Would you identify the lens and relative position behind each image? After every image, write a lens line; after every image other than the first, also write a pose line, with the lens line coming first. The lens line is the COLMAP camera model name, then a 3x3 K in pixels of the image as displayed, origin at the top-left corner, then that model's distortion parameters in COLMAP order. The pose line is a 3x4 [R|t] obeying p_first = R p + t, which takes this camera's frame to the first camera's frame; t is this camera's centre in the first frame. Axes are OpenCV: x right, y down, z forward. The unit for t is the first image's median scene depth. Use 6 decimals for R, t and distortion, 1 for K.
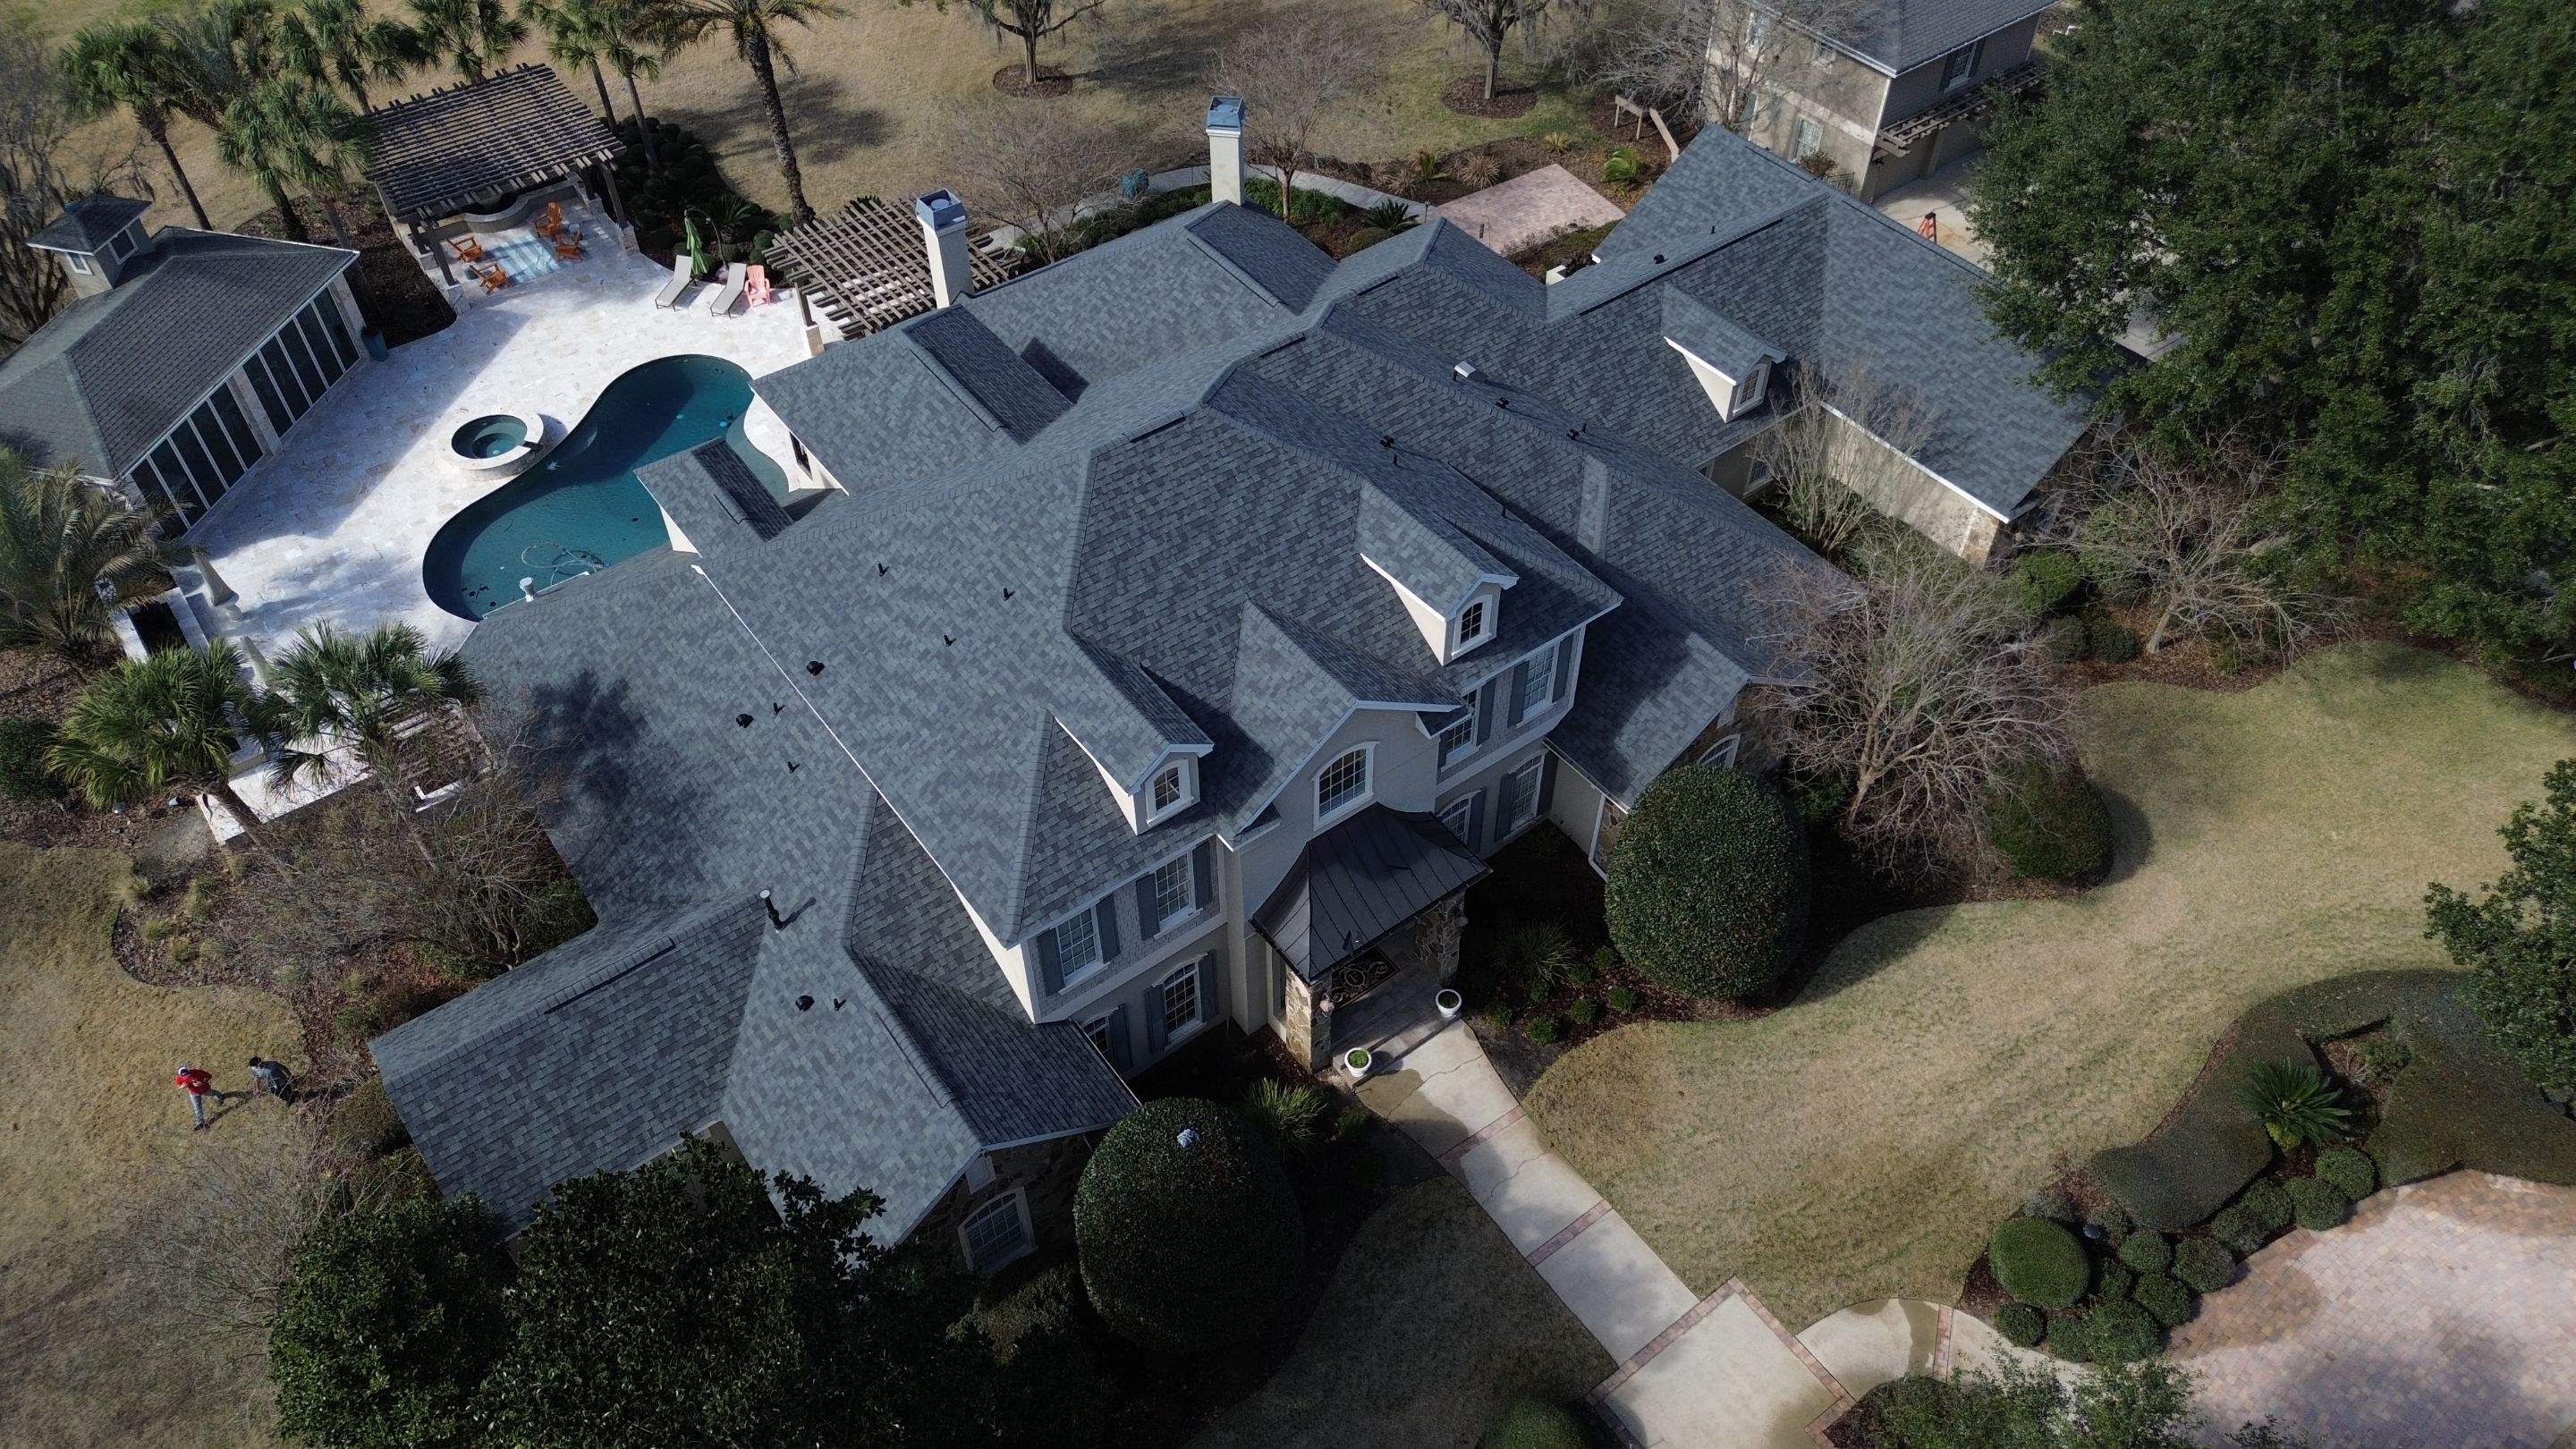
lens RADIAL K [[1834.3, 0, 1285.4], [0, 1834.3, 729.9], [0, 0, 1]] dist [0.045703, -0.027728]
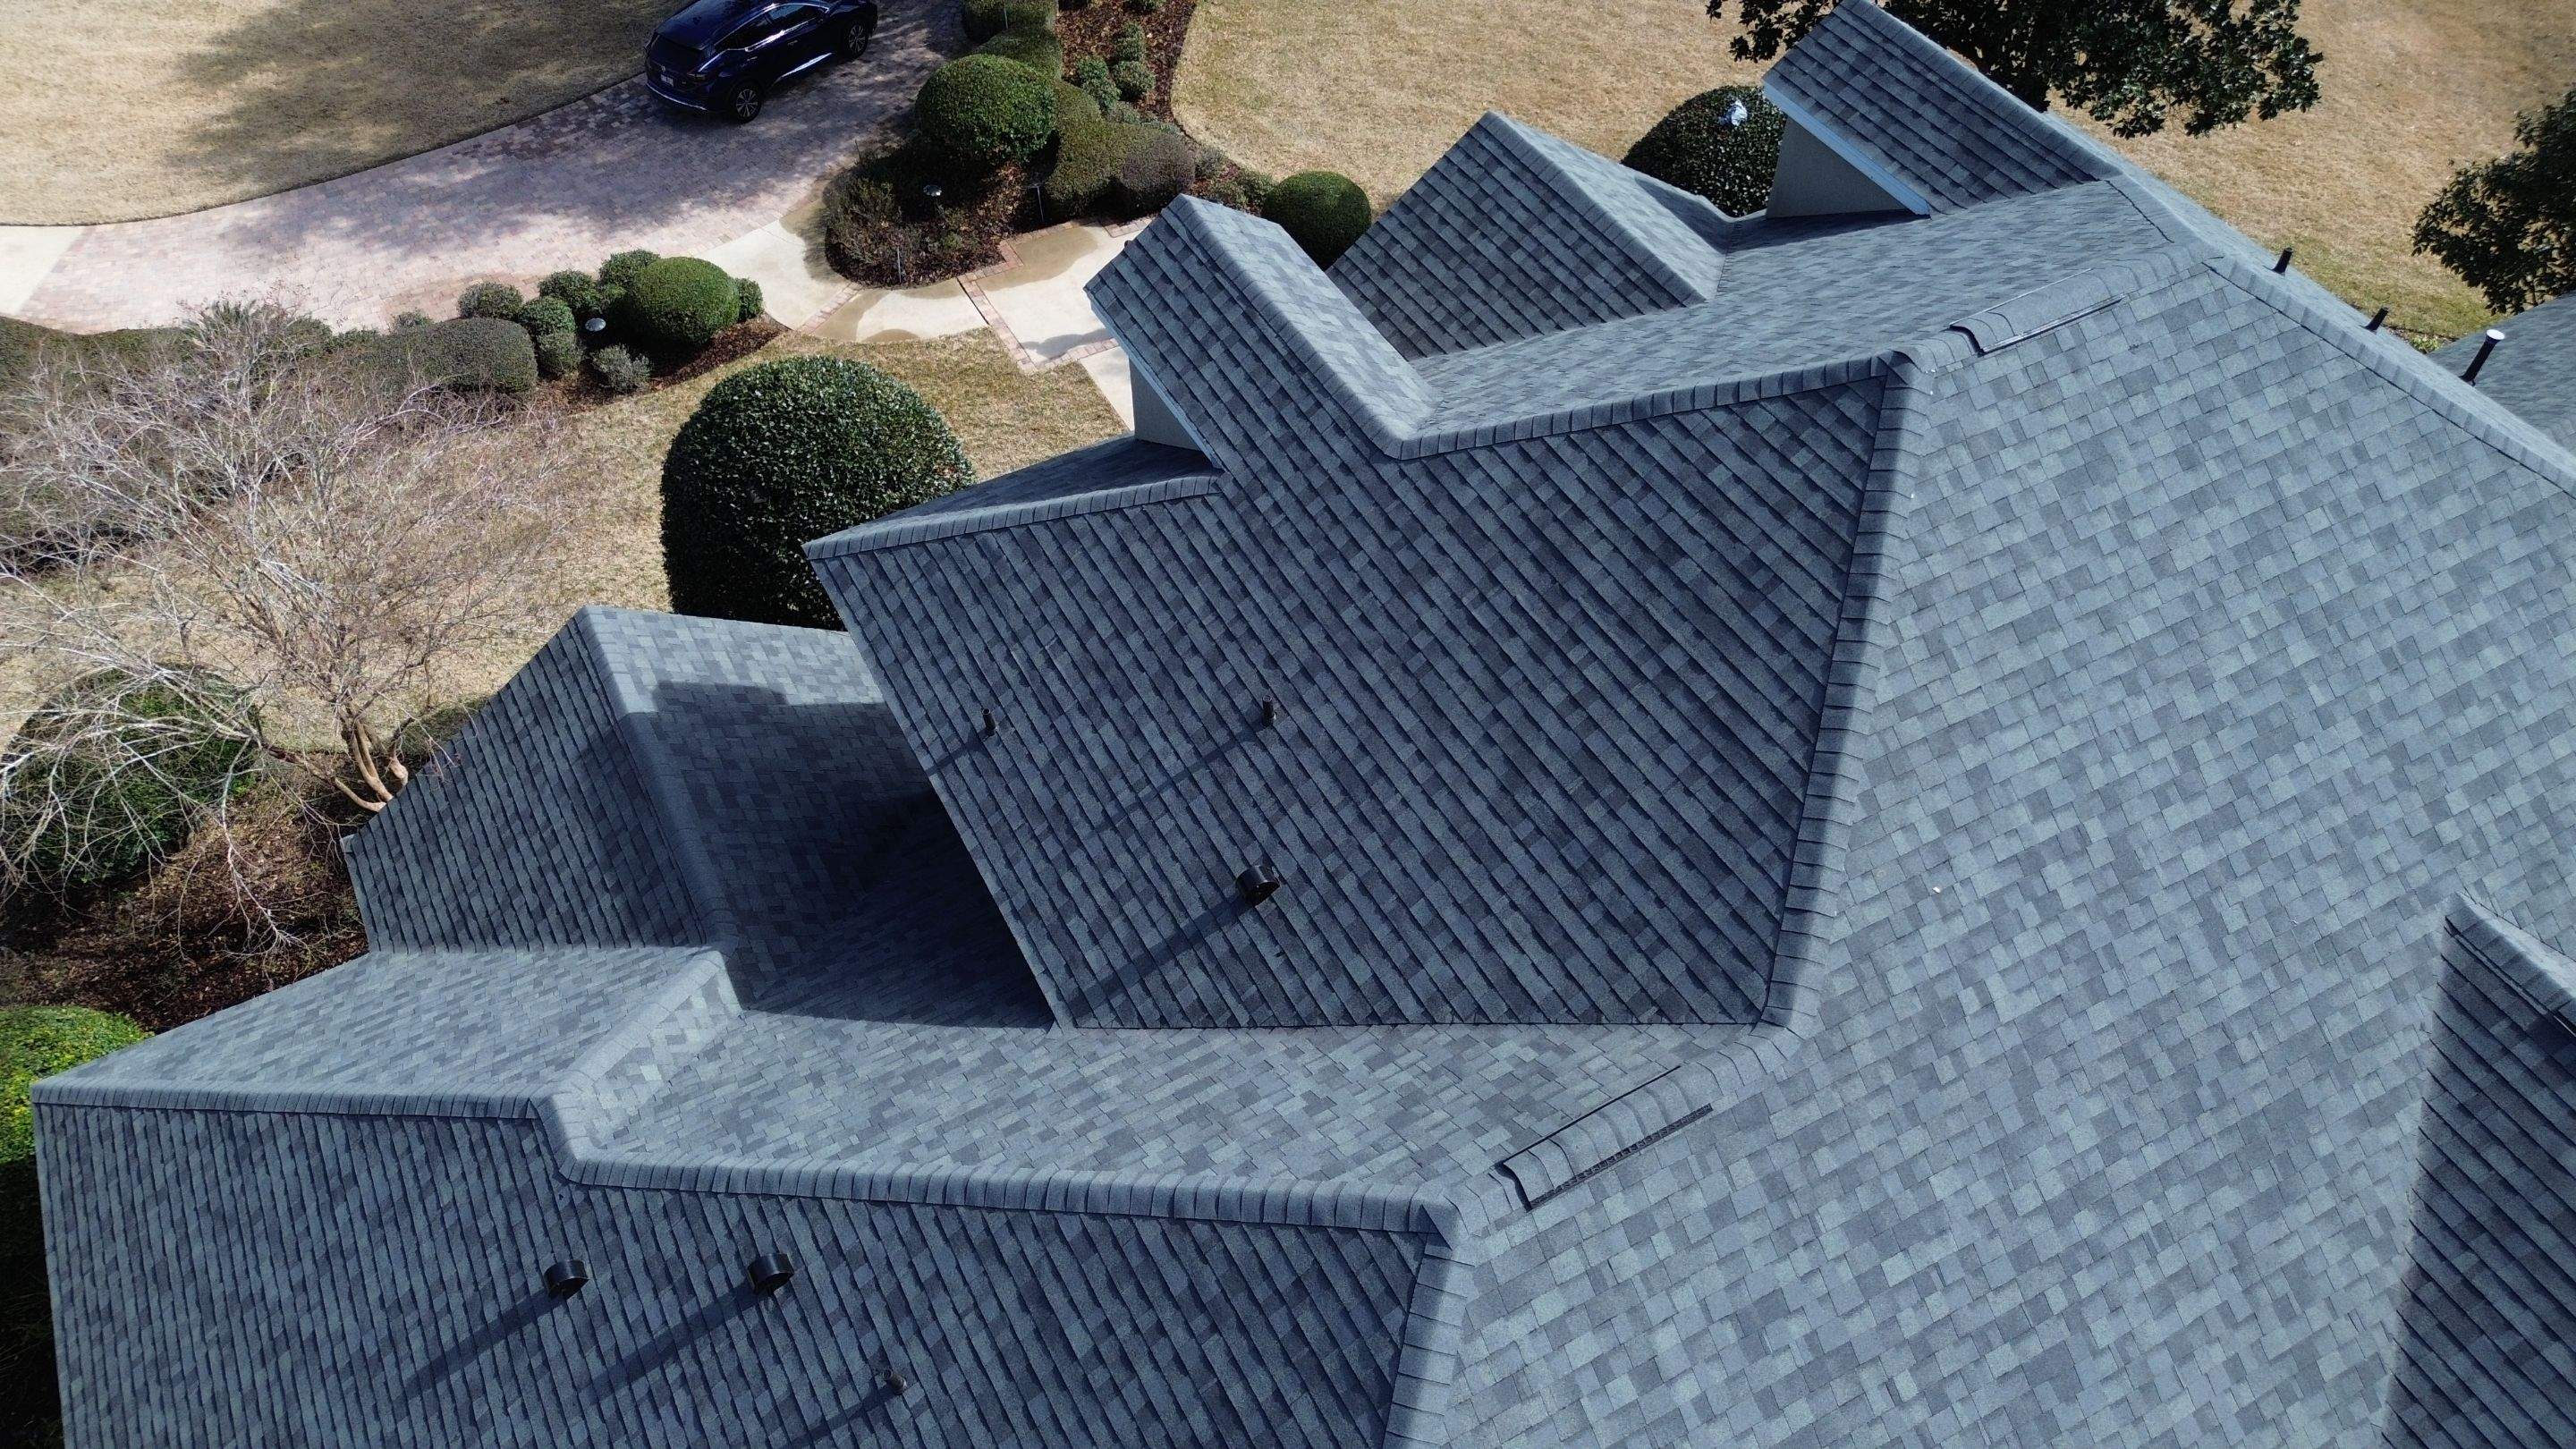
lens RADIAL K [[1834.3, 0, 1285.5], [0, 1834.3, 716.8], [0, 0, 1]] dist [0.045703, -0.027728]
pose [[-0.988759, -0.103740, 0.107670, 0.015460], [0.118189, -0.101230, 0.987818, -0.385767], [-0.091576, 0.989439, 0.112353, 0.766952]]
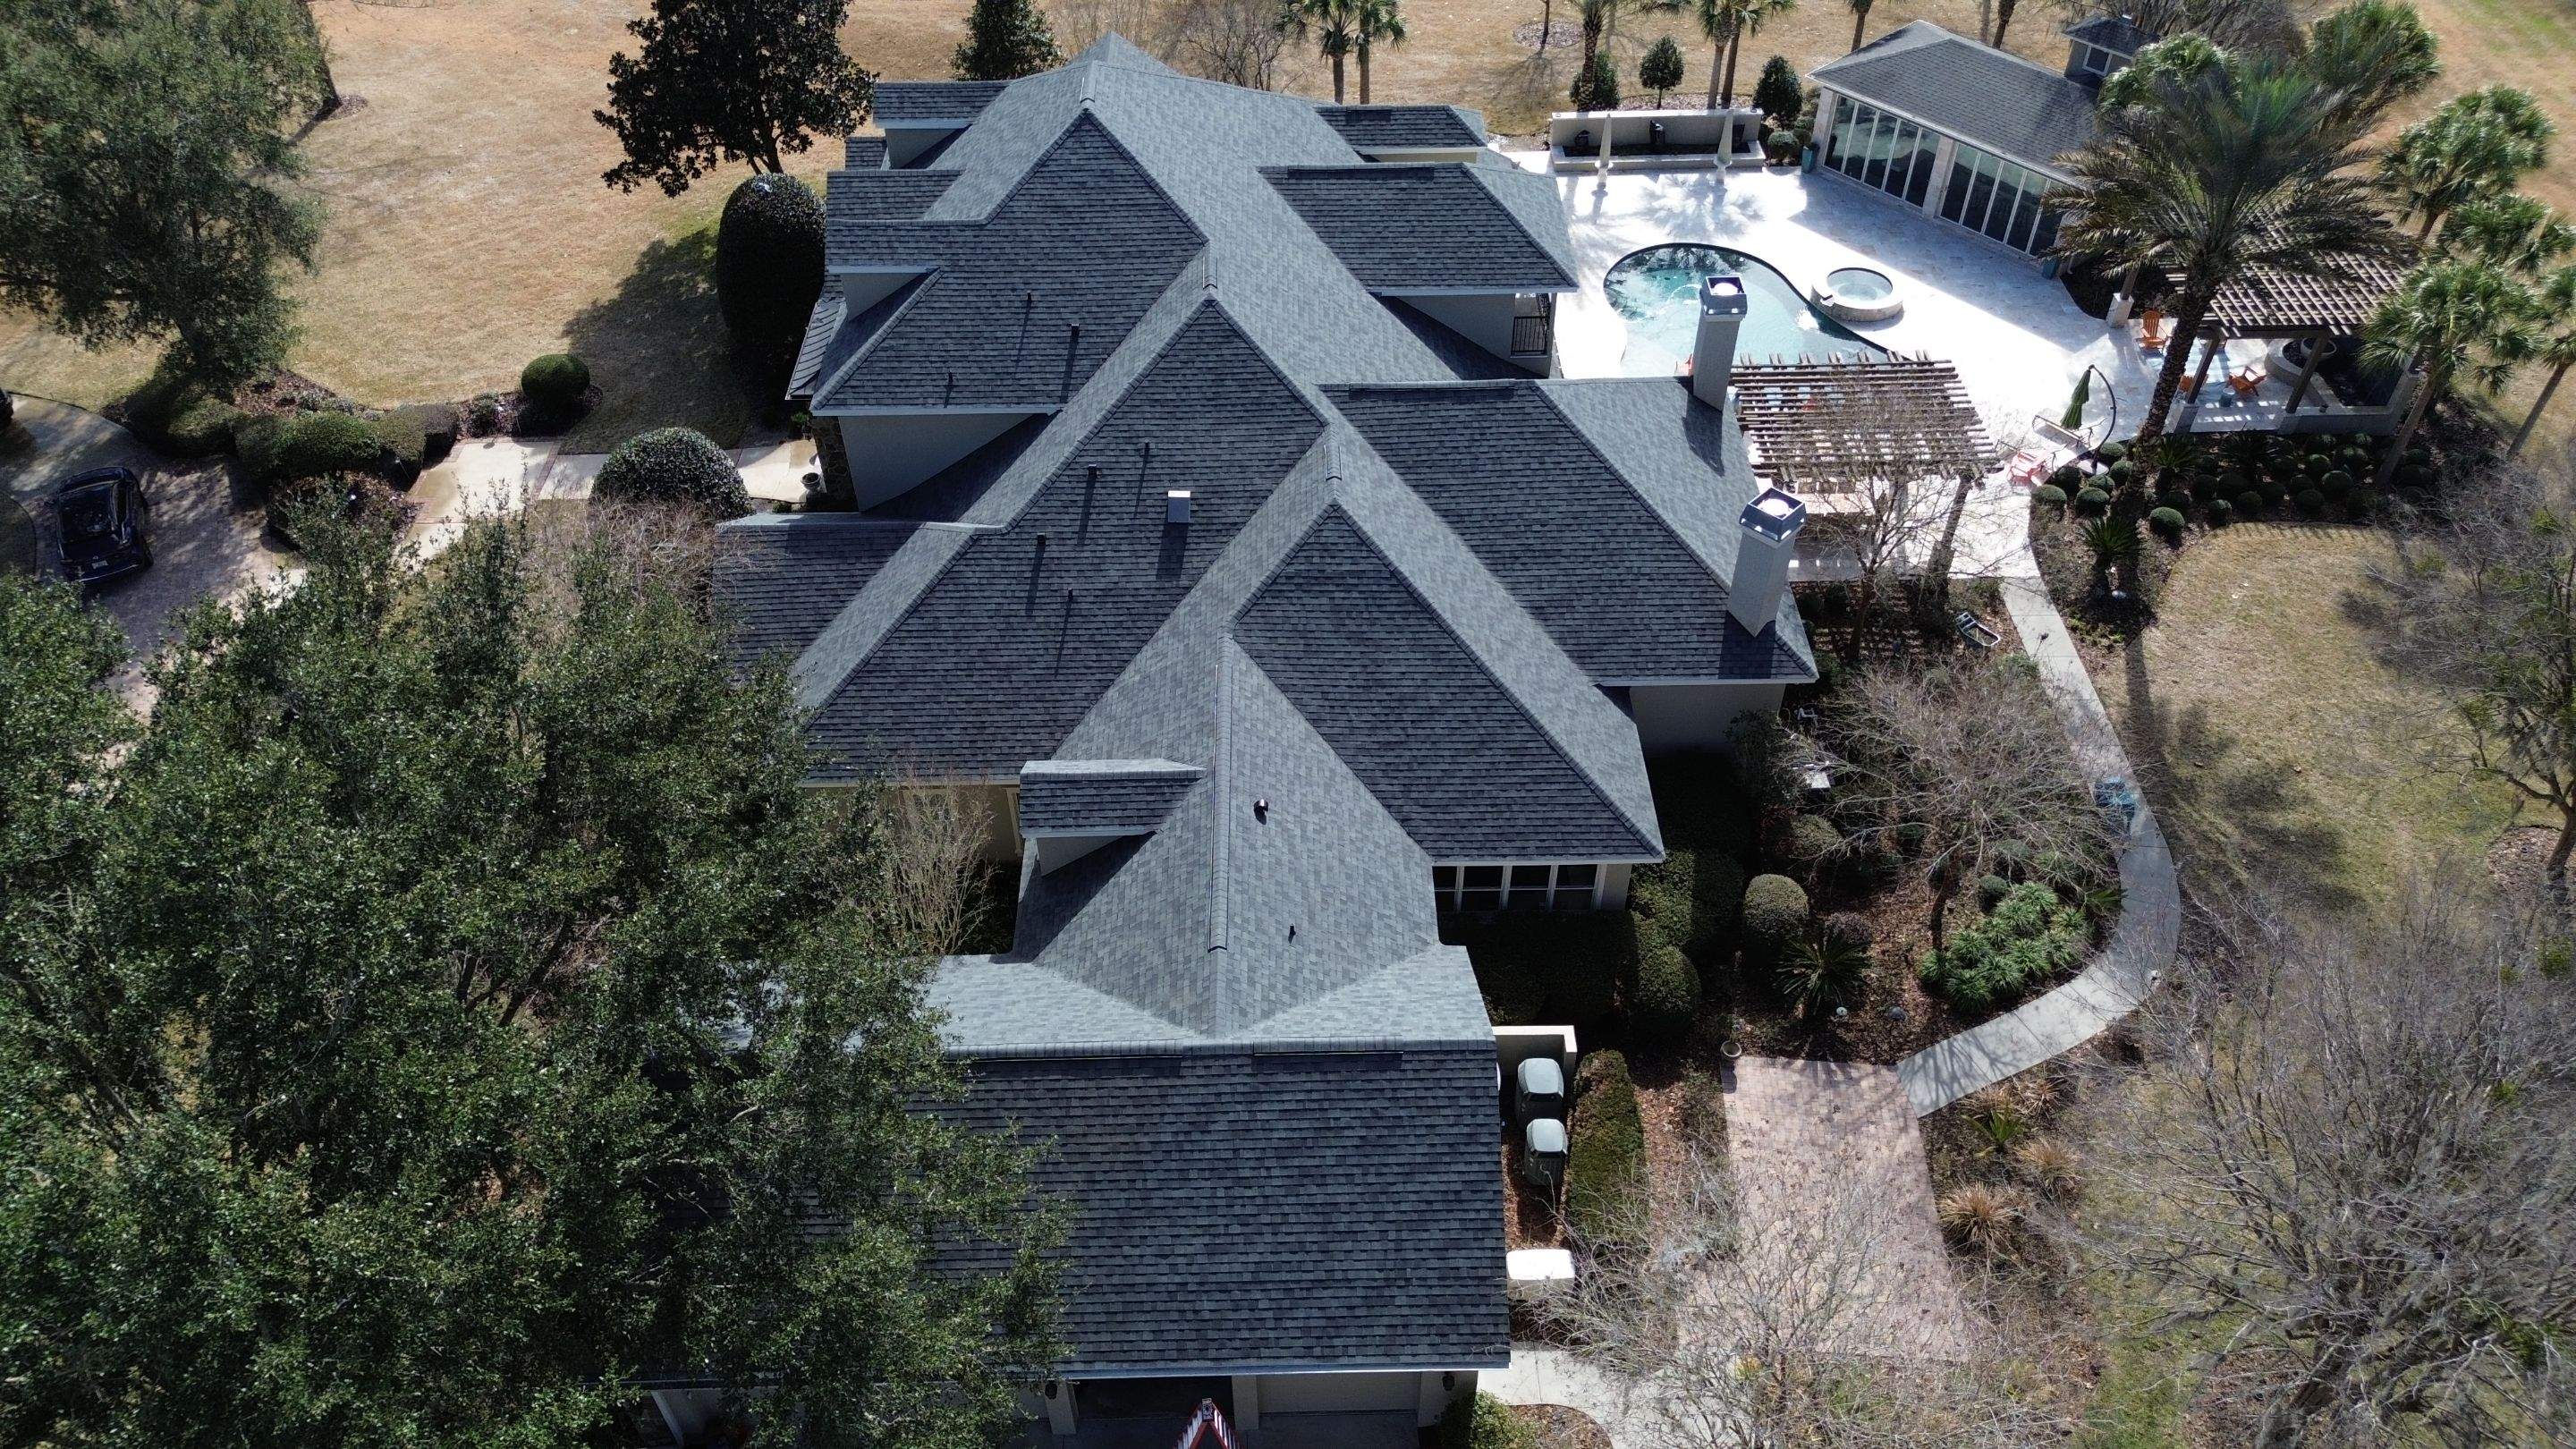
lens RADIAL K [[1834.3, 0, 1297.3], [0, 1834.3, 730.9], [0, 0, 1]] dist [0.045703, -0.027728]
pose [[-0.580921, 0.575369, -0.575744, 0.595406], [-0.587632, 0.192987, 0.785777, -0.836749], [0.563223, 0.794800, 0.225995, 0.835070]]
